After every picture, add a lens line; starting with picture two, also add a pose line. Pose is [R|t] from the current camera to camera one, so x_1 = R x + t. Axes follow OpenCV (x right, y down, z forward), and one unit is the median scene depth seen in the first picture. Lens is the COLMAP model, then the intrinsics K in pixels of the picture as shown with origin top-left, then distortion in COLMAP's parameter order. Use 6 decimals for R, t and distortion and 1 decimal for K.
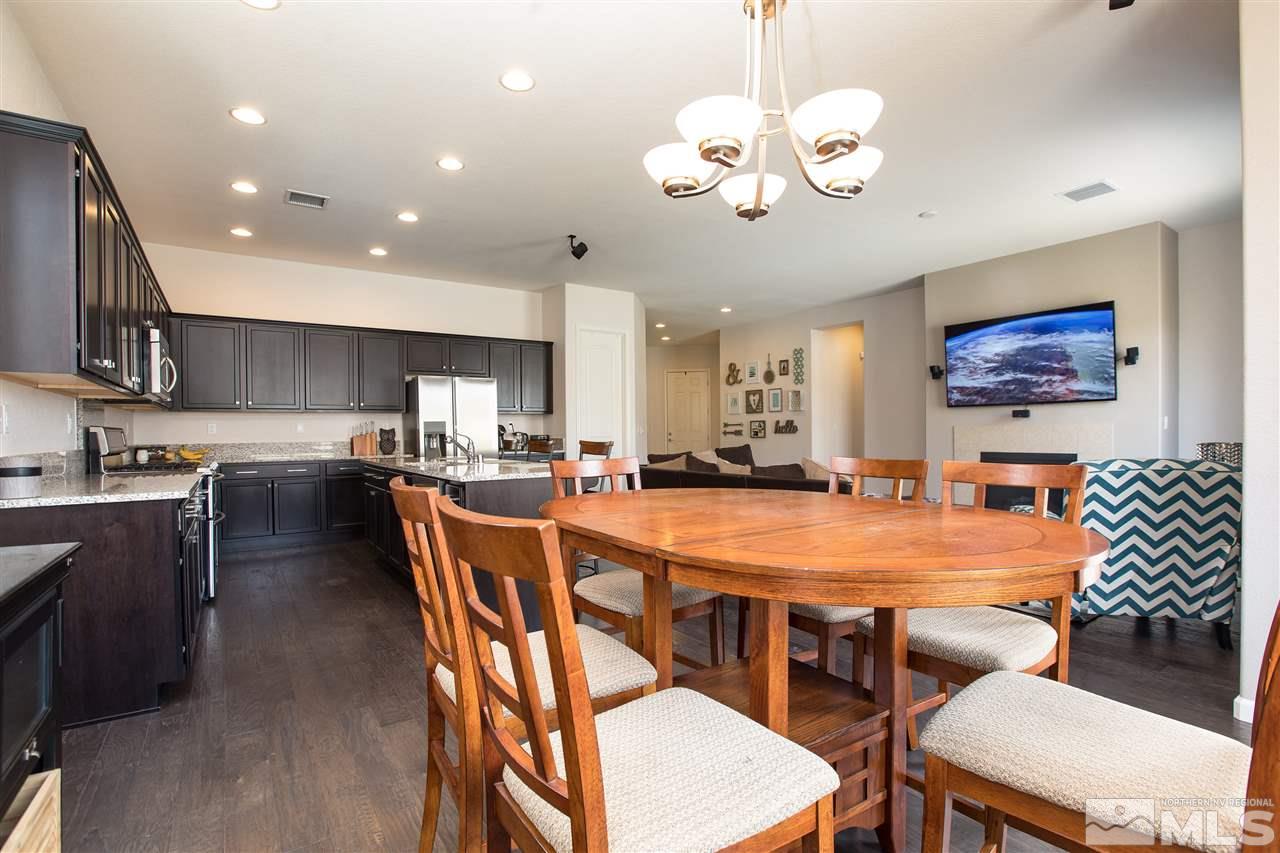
lens RADIAL K [[618.2, 0, 639.3], [0, 618.2, 431.8], [0, 0, 1]] dist [-0.000868, 0.000260]
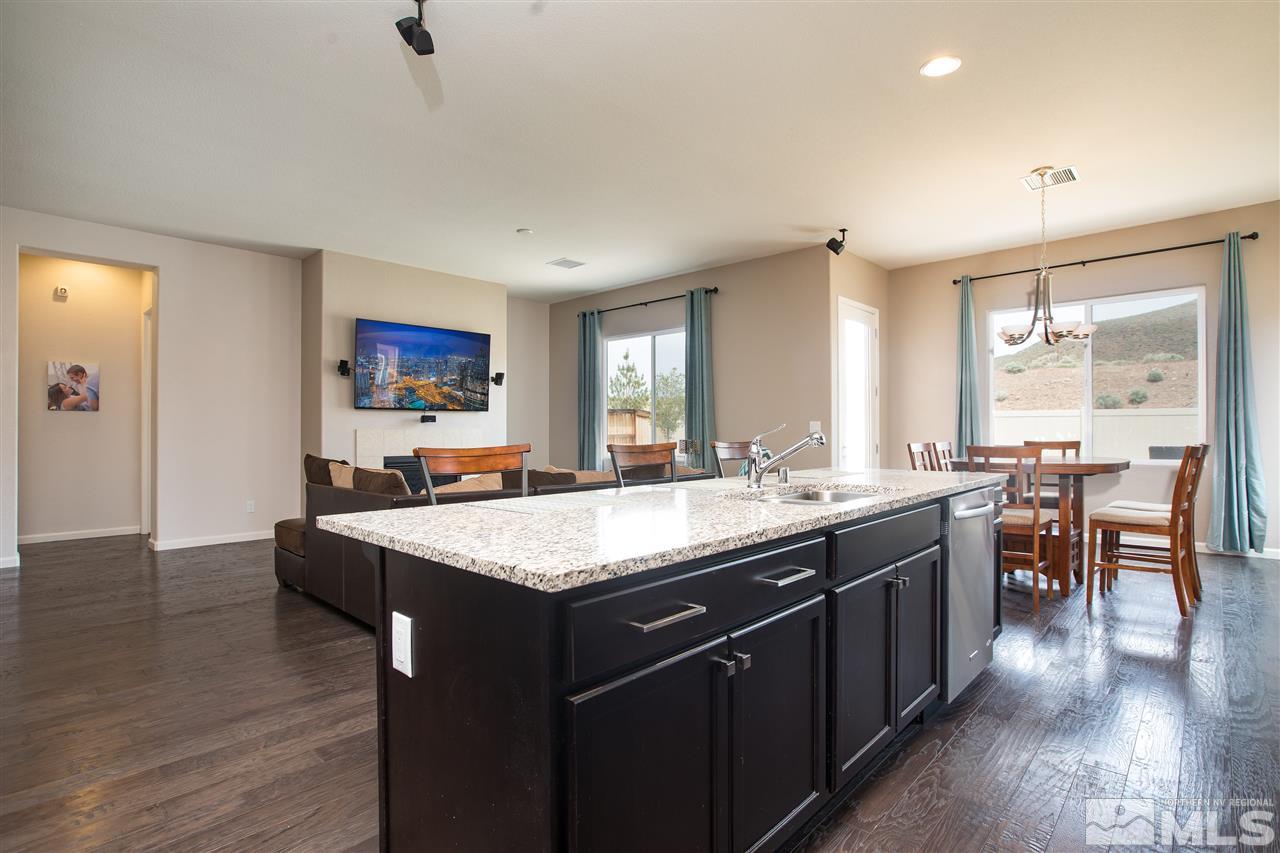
lens RADIAL K [[618.2, 0, 638.2], [0, 618.2, 425.3], [0, 0, 1]] dist [-0.000868, 0.000260]
pose [[-0.216232, 0.009862, 0.976292, -0.562338], [0.006727, 0.999940, -0.008611, -0.006111], [-0.976319, 0.004705, -0.216285, 0.953339]]
